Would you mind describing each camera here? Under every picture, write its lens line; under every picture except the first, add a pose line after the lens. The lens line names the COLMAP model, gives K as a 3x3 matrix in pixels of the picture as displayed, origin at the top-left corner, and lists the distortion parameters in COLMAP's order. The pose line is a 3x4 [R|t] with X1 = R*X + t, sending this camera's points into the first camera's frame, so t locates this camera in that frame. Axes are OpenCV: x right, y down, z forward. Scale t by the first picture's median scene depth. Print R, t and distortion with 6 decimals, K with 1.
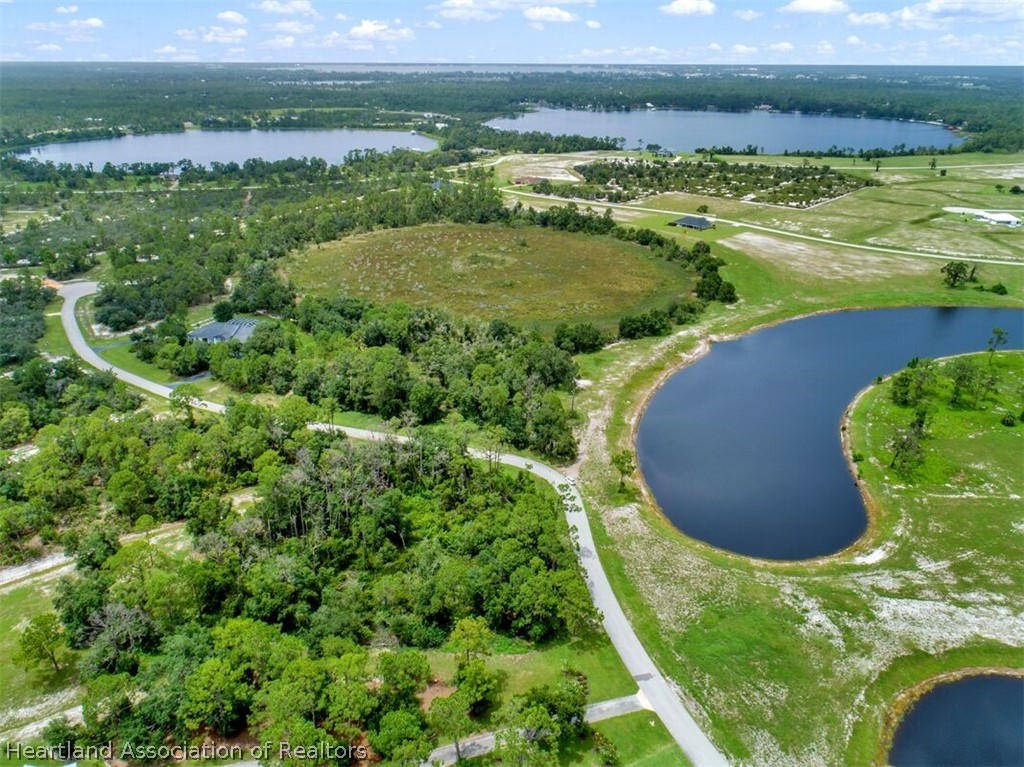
lens RADIAL K [[772.8, 0, 504.0], [0, 772.8, 429.9], [0, 0, 1]] dist [-0.018159, 0.005825]
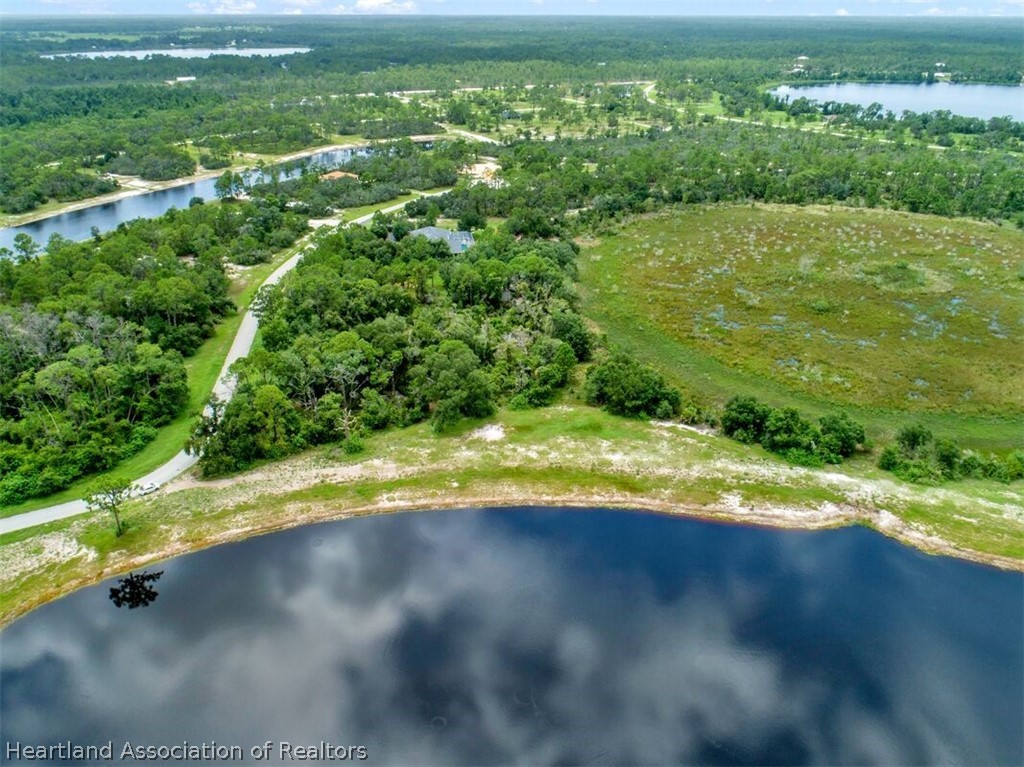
lens RADIAL K [[781.9, 0, 500.3], [0, 781.9, 384.1], [0, 0, 1]] dist [-0.015788, 0.005015]
pose [[0.440695, 0.389302, -0.808846, 0.228143], [-0.395185, 0.893187, 0.214581, -0.089286], [0.805988, 0.225079, 0.547470, 0.249185]]
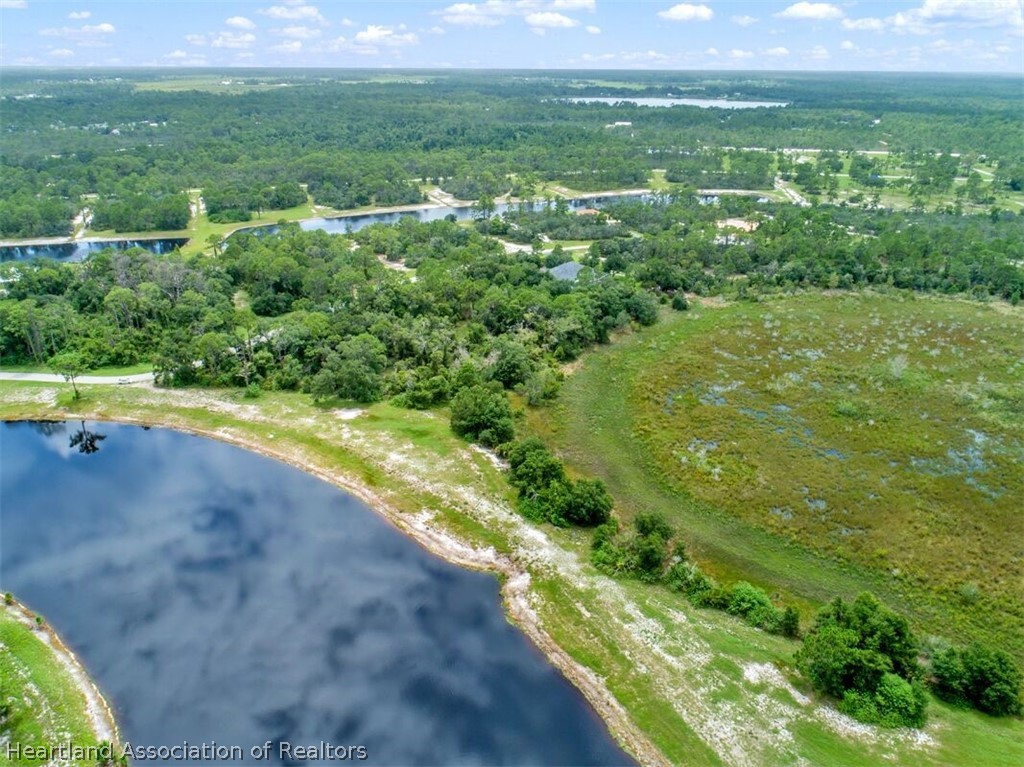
lens RADIAL K [[792.1, 0, 505.0], [0, 792.1, 383.9], [0, 0, 1]] dist [-0.021347, 0.010870]
pose [[-0.166656, 0.371493, -0.913356, 0.283388], [-0.442010, 0.799876, 0.405988, -0.171122], [0.881393, 0.471372, 0.030900, 0.417023]]
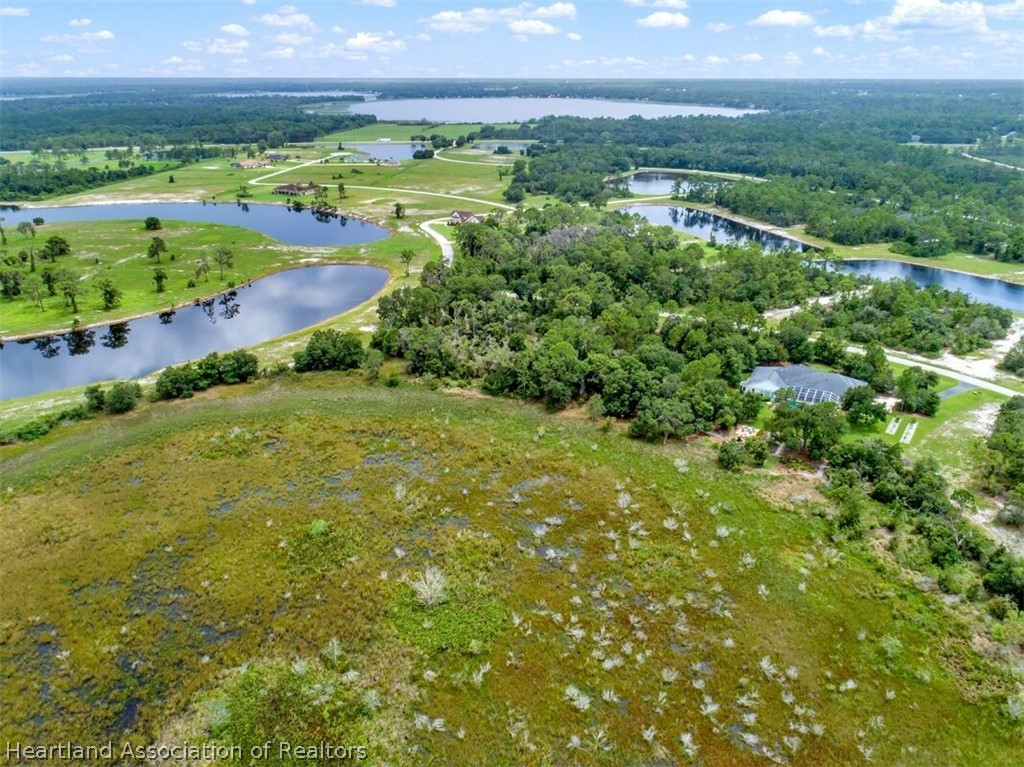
lens RADIAL K [[792.1, 0, 505.0], [0, 792.1, 383.9], [0, 0, 1]] dist [-0.021347, 0.010870]
pose [[-0.992961, -0.051800, 0.106517, -0.071856], [0.045181, 0.665652, 0.744893, -0.291565], [-0.109489, 0.744462, -0.658626, 0.650356]]
